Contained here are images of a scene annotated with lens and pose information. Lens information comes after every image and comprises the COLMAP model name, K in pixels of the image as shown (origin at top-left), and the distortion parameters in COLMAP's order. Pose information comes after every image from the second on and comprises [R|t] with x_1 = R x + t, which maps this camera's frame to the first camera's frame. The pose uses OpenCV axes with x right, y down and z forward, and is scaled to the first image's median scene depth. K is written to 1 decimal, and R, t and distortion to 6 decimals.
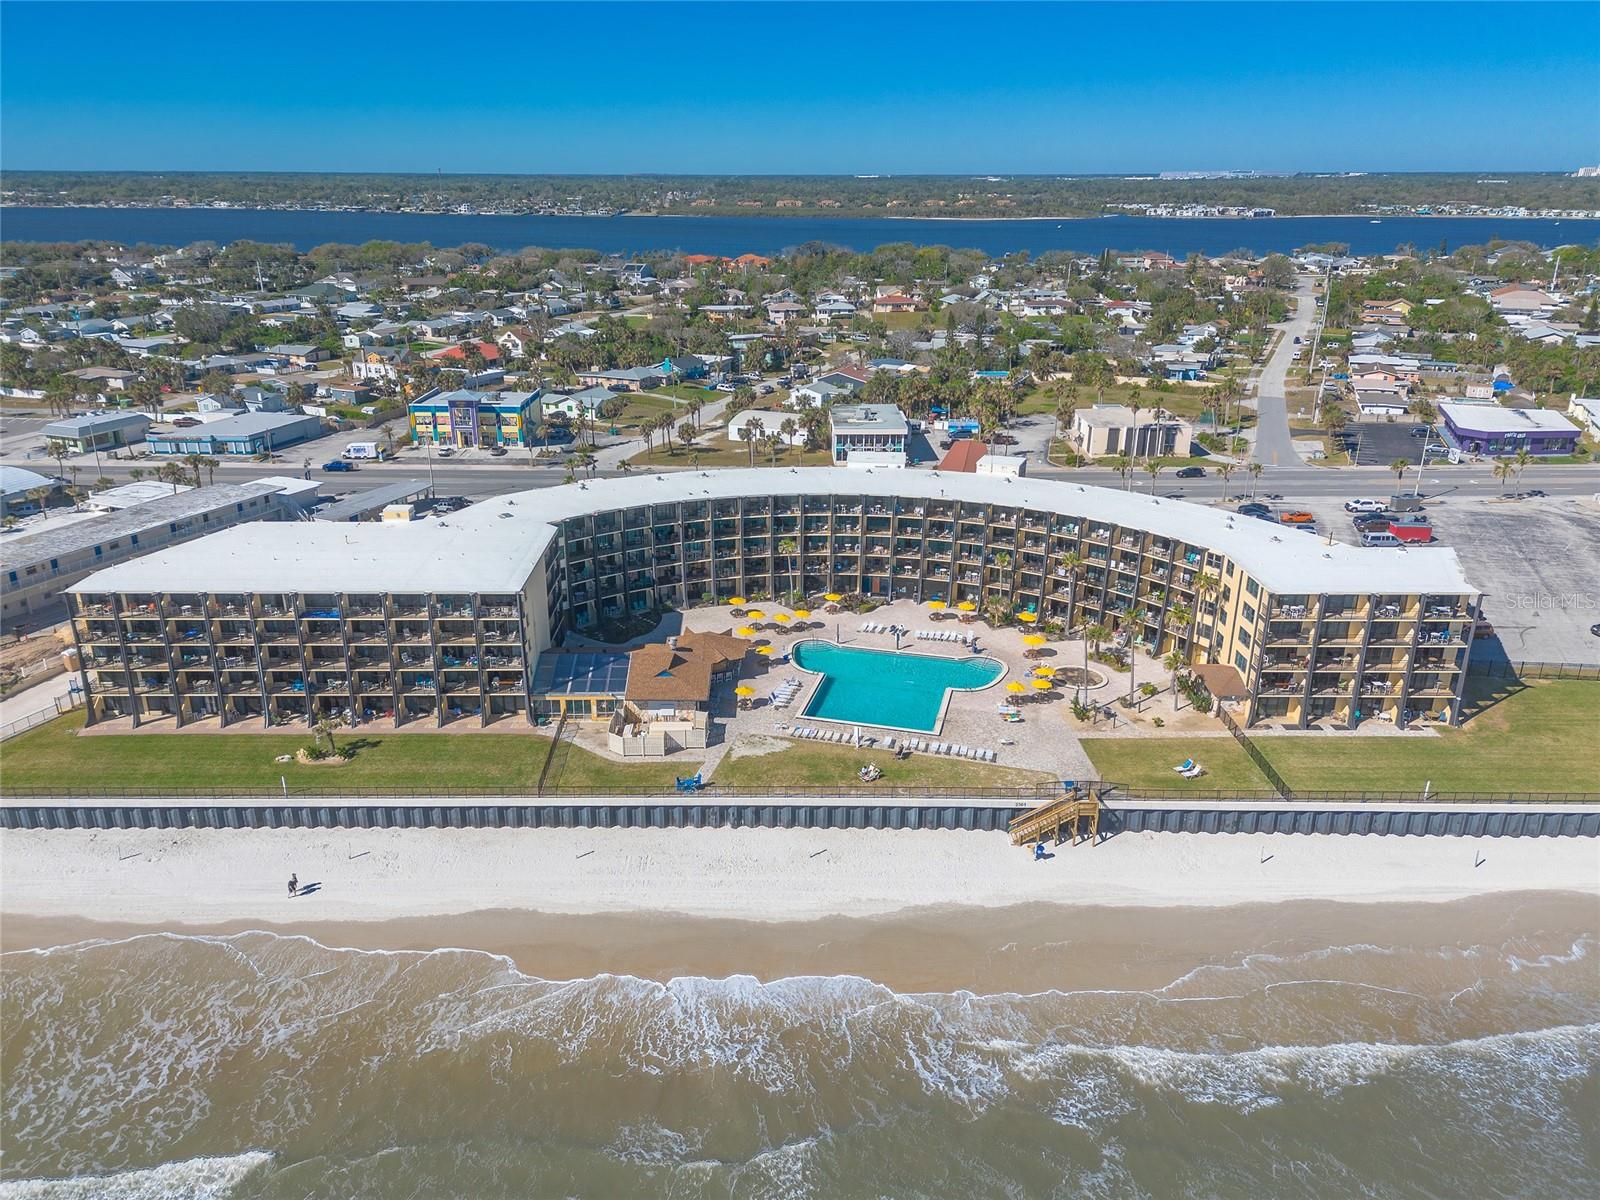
lens RADIAL K [[1154.4, 0, 777.1], [0, 1154.4, 598.2], [0, 0, 1]] dist [0.082559, -0.090218]
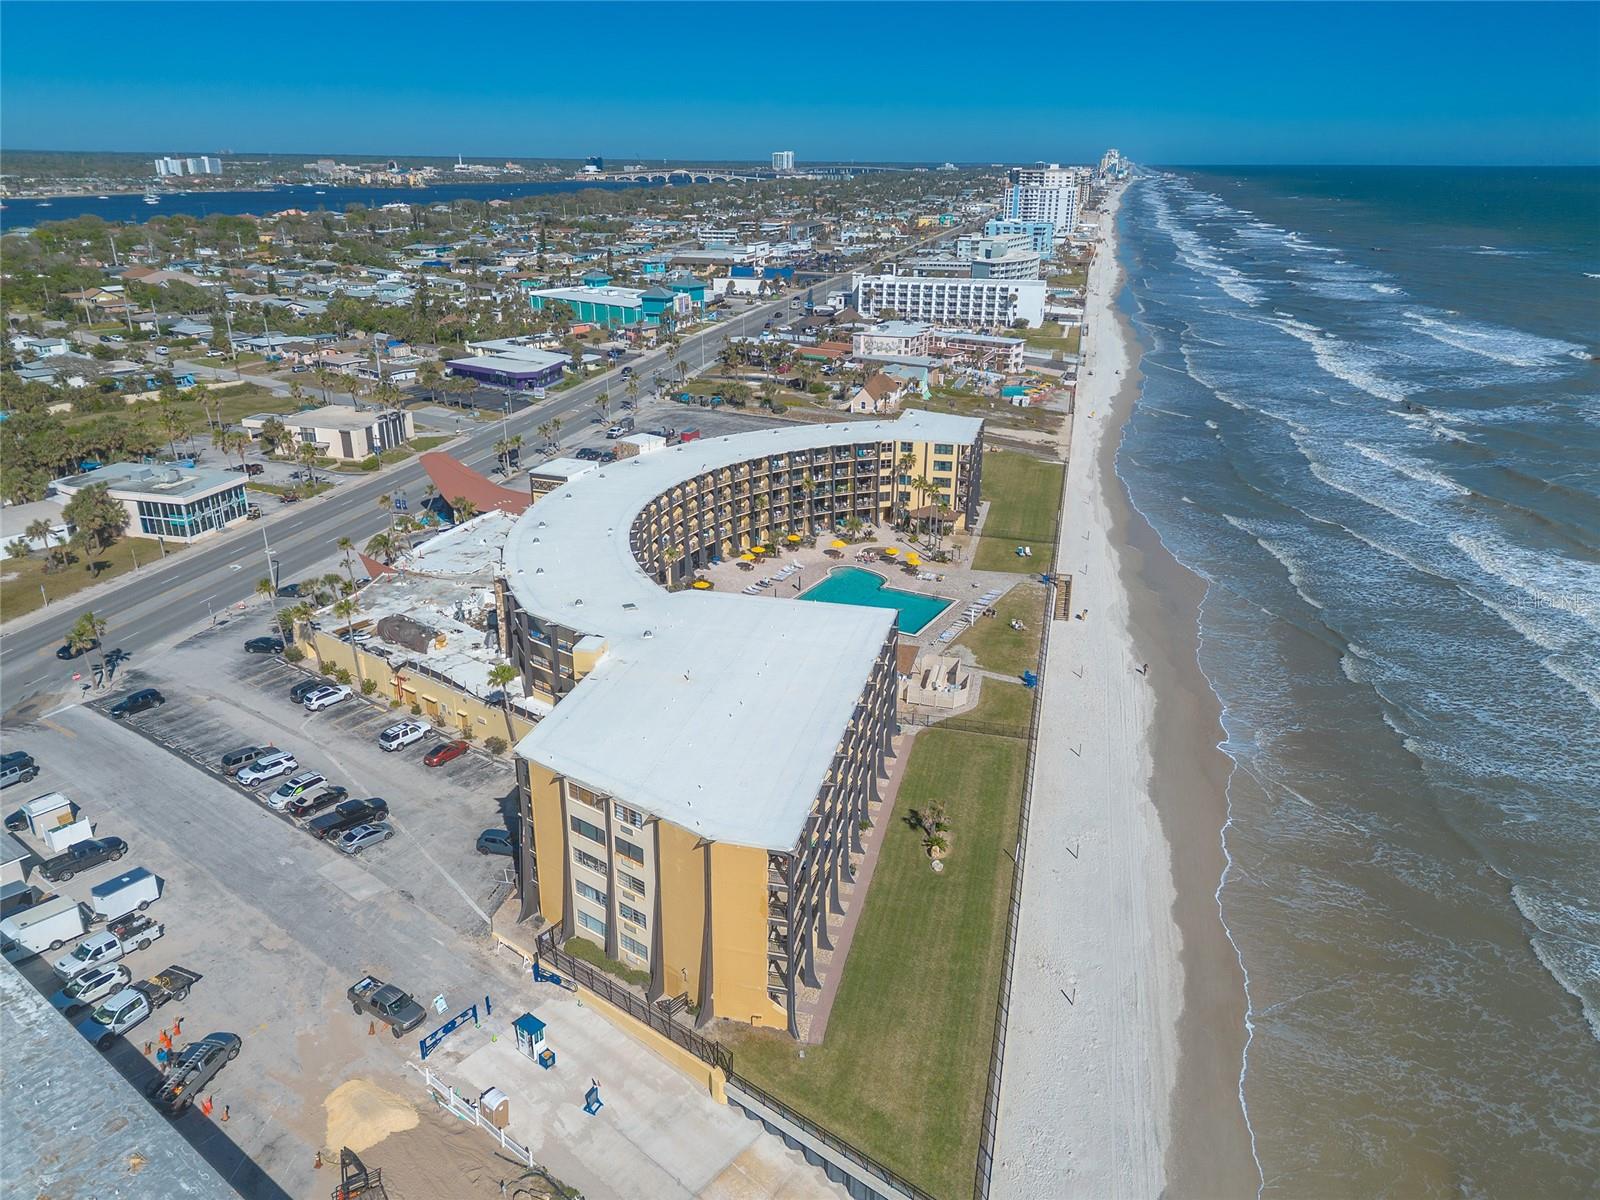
lens RADIAL K [[1113.6, 0, 800.0], [0, 1113.6, 600.0], [0, 0, 1]] dist [0.074758, -0.067742]
pose [[0.244664, -0.351988, 0.903462, -0.858191], [0.325285, 0.907578, 0.265502, -0.230072], [-0.913416, 0.228923, 0.336548, 0.570765]]
